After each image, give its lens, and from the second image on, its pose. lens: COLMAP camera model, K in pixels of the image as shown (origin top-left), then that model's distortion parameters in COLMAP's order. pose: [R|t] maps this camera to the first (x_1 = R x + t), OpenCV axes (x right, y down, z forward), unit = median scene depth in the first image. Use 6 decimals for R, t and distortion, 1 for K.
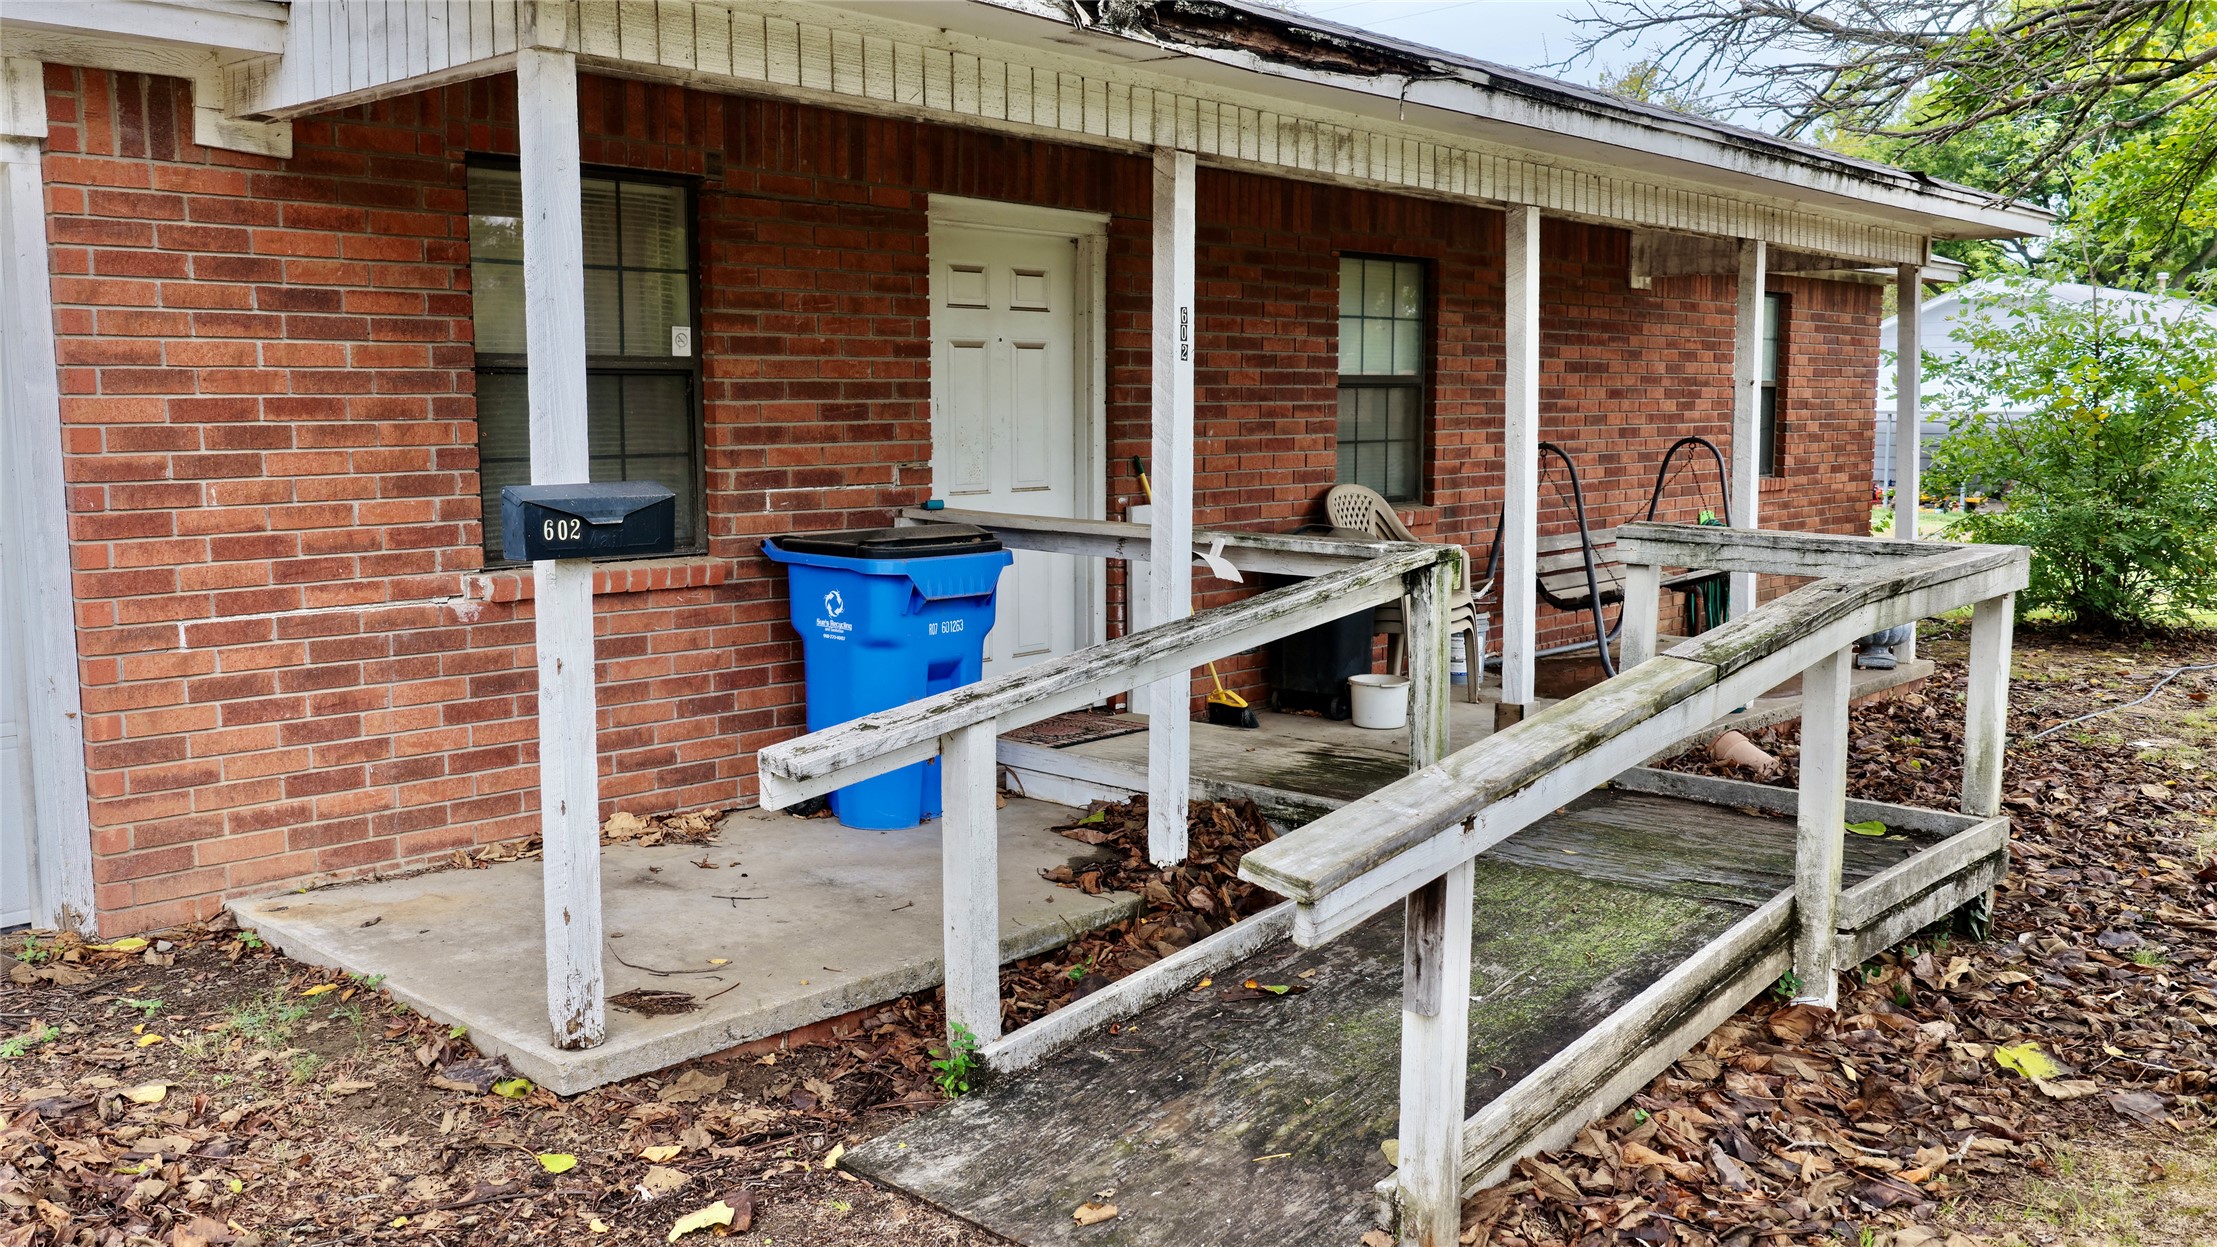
lens RADIAL K [[1865.8, 0, 1106.2], [0, 1865.8, 626.3], [0, 0, 1]] dist [-0.004854, -0.002754]
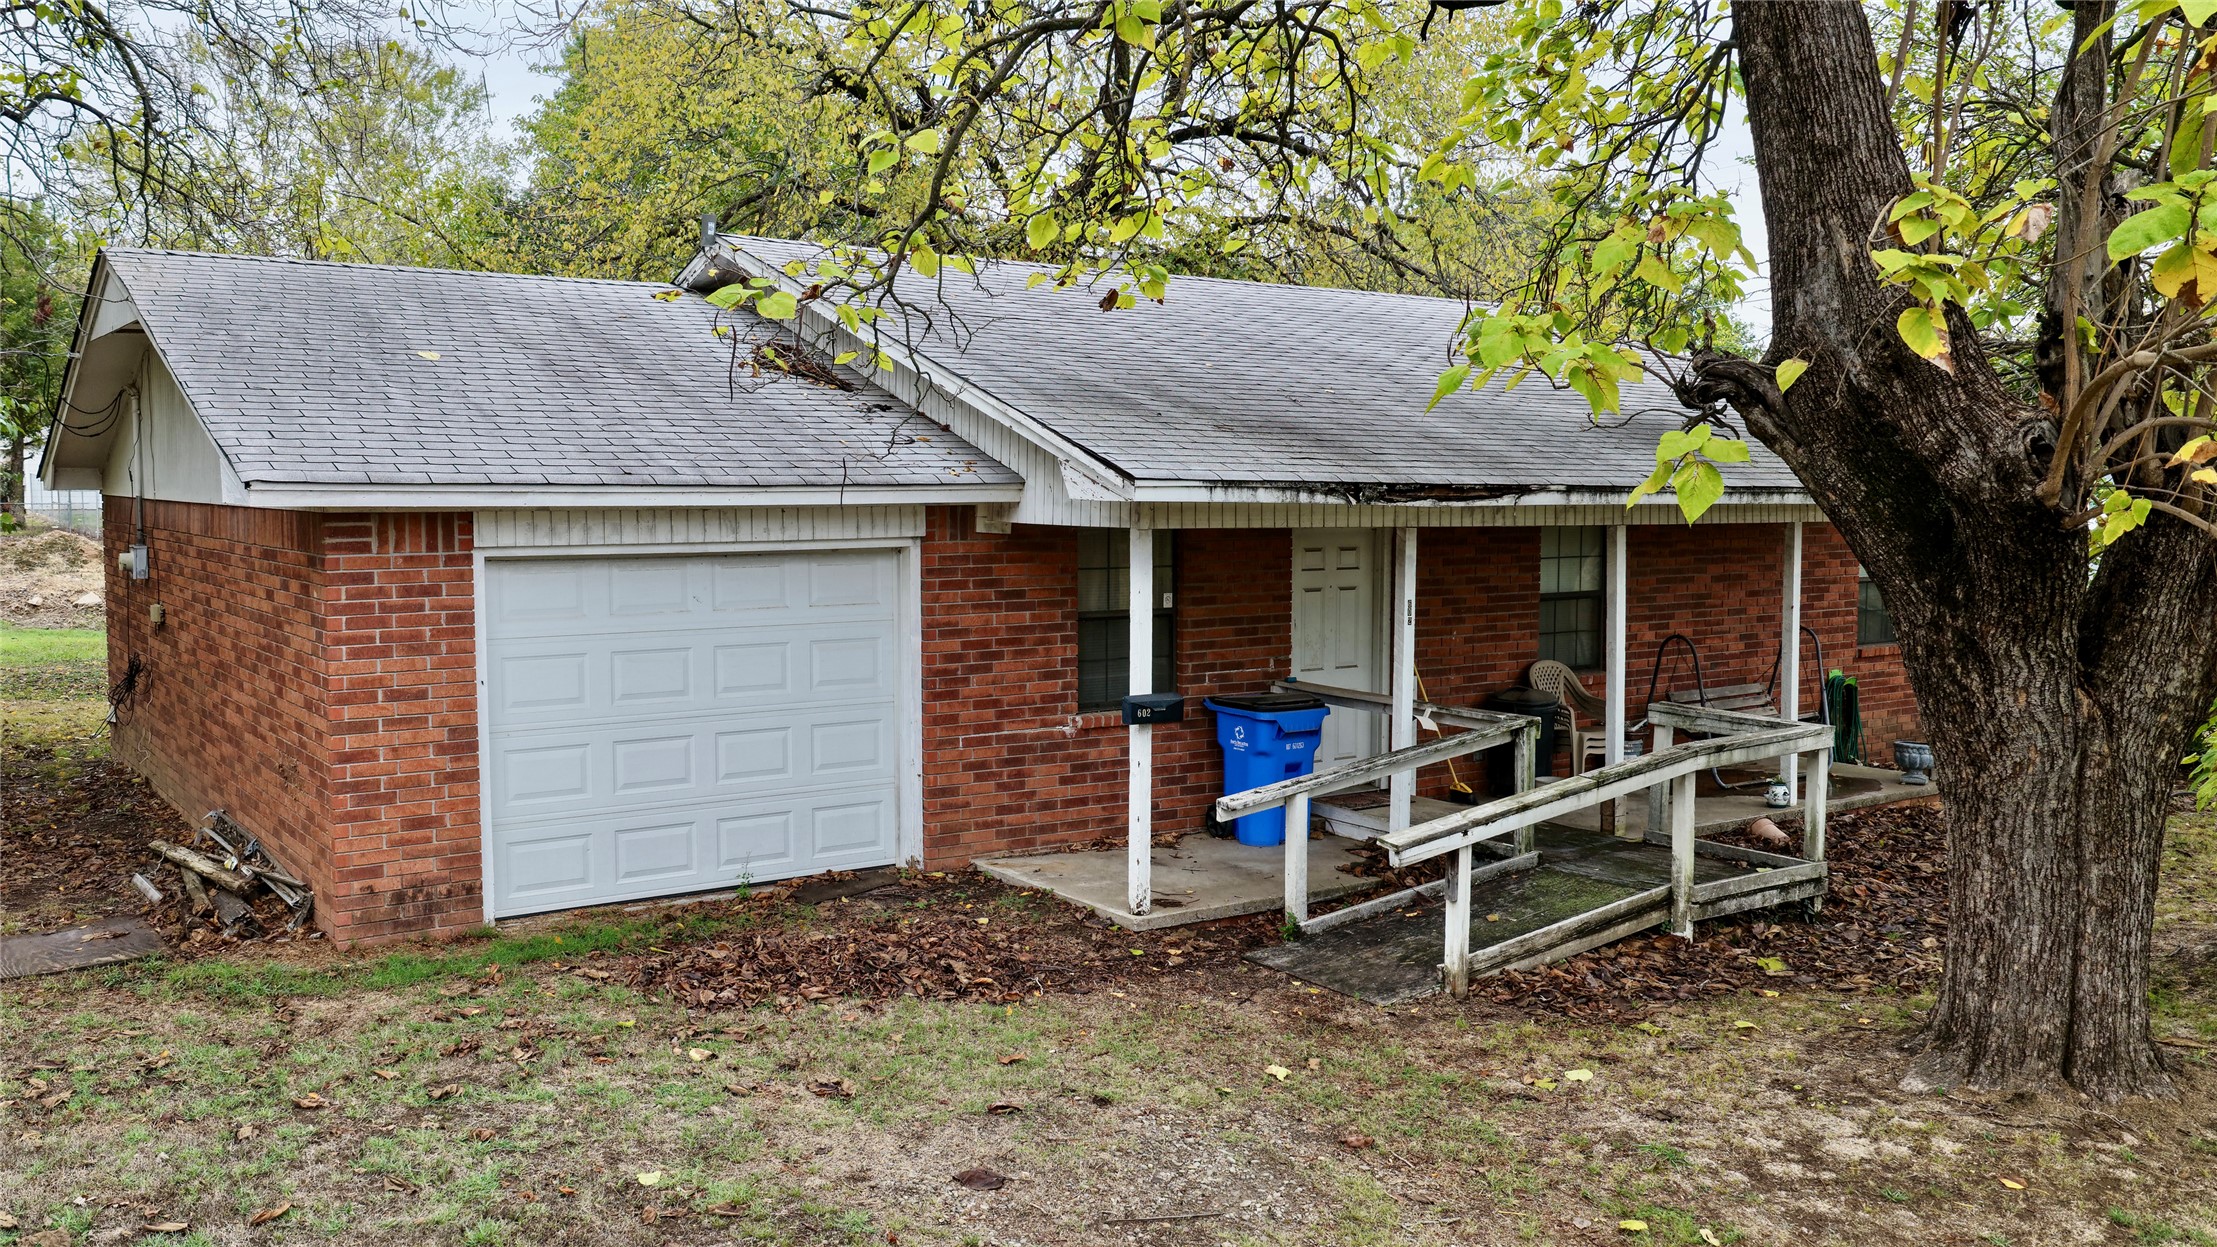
lens RADIAL K [[1865.8, 0, 1112.8], [0, 1865.8, 626.3], [0, 0, 1]] dist [-0.004854, -0.002754]
pose [[0.980108, 0.020961, -0.197354, 0.142414], [-0.029362, 0.998779, -0.039735, -0.052745], [0.196280, 0.044739, 0.979527, -1.242051]]
